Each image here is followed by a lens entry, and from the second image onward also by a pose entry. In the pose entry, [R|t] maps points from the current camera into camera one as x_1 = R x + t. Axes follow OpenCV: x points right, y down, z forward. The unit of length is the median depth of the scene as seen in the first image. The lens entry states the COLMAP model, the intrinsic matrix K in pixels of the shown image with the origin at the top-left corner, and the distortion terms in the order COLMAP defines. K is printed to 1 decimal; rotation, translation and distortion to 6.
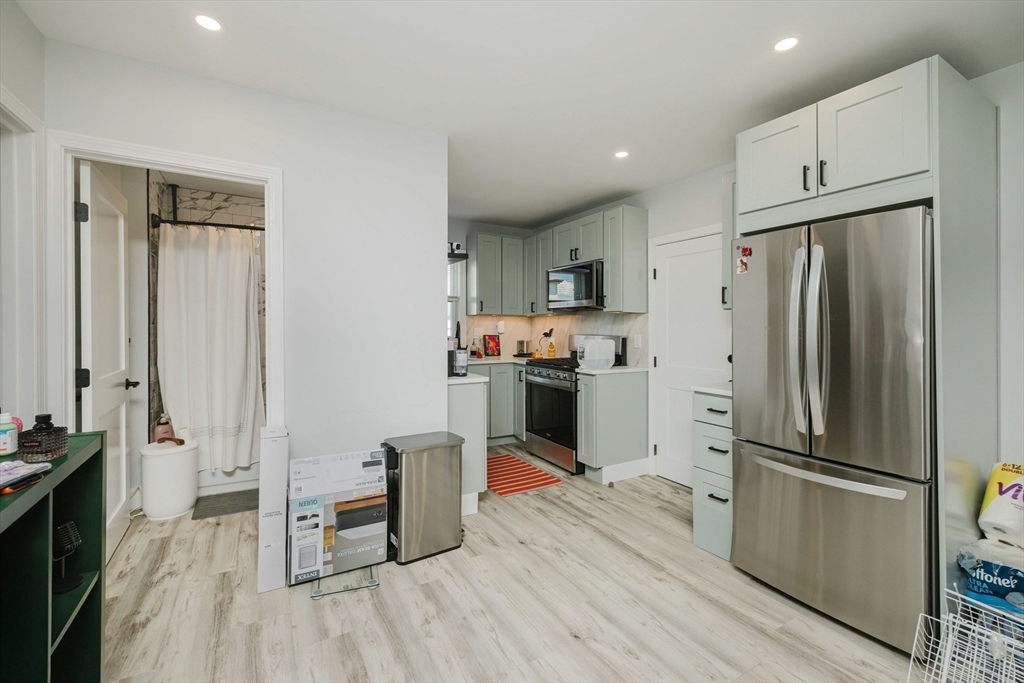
lens RADIAL K [[441.0, 0, 514.8], [0, 441.0, 341.8], [0, 0, 1]] dist [0.002660, -0.000003]
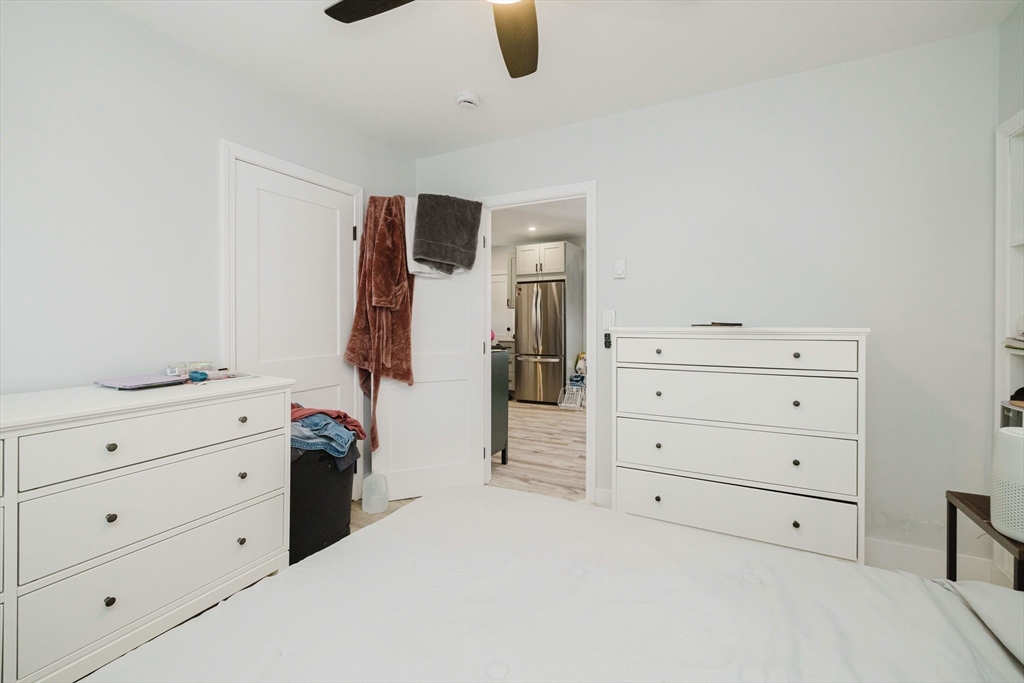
lens RADIAL K [[441.0, 0, 508.9], [0, 441.0, 333.6], [0, 0, 1]] dist [0.002660, -0.000003]
pose [[0.828892, -0.004682, 0.559389, -1.344686], [-0.000927, 0.999952, 0.009744, 0.074422], [-0.559407, -0.008595, 0.828848, -1.593471]]
